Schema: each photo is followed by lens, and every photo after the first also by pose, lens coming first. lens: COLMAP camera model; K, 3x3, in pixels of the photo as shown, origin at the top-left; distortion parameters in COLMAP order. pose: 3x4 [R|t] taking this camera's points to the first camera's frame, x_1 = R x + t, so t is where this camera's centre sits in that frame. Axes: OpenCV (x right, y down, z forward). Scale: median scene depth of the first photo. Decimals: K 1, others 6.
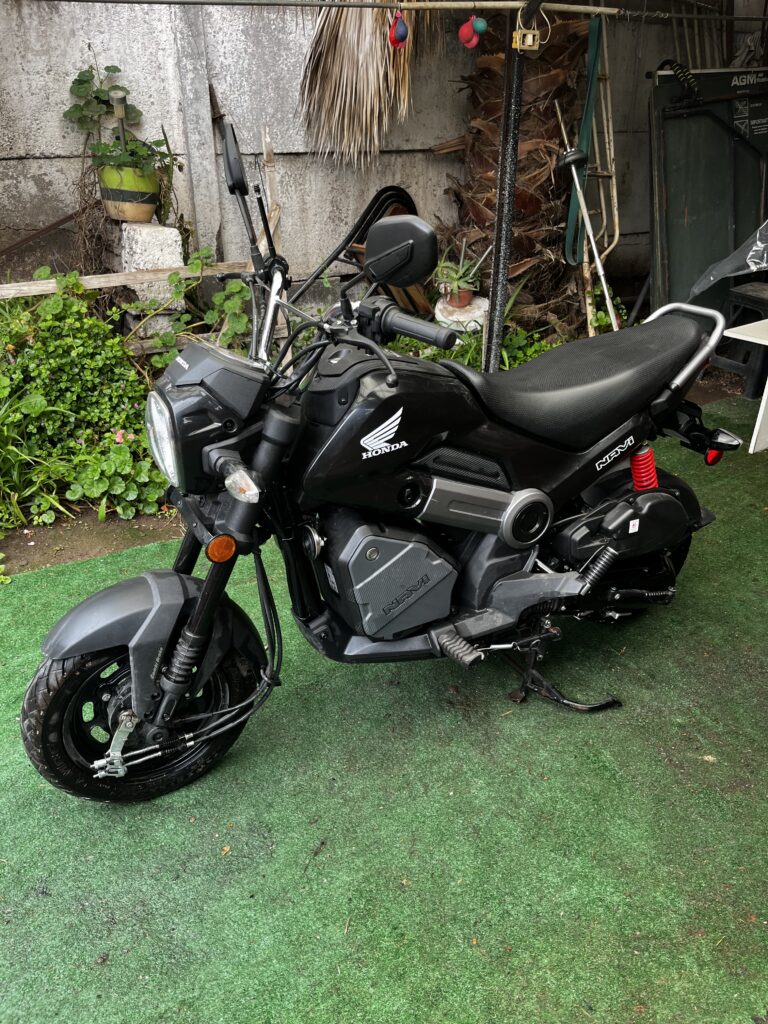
lens RADIAL K [[770.2, 0, 384.0], [0, 770.2, 512.0], [0, 0, 1]] dist [0.001007, 0.000727]
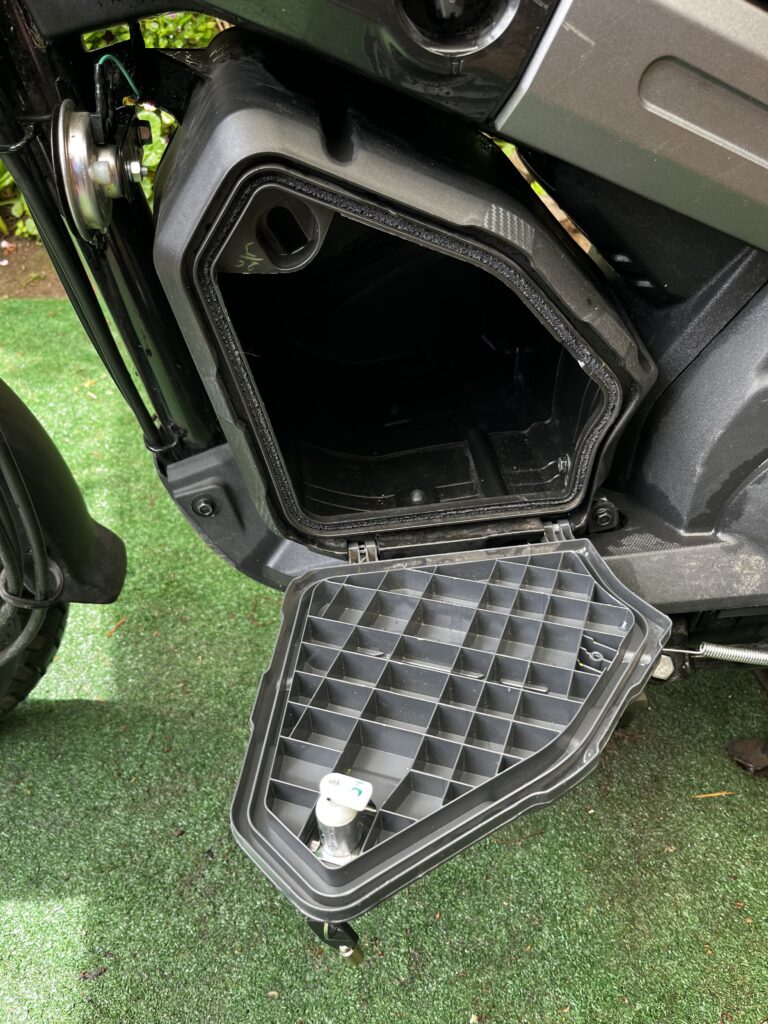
lens RADIAL K [[770.2, 0, 384.0], [0, 770.2, 512.0], [0, 0, 1]] dist [0.001007, 0.000727]
pose [[0.934647, 0.212227, -0.285298, 0.095549], [-0.148895, 0.962213, 0.227983, 0.068074], [0.322902, -0.170605, 0.930929, 0.675742]]
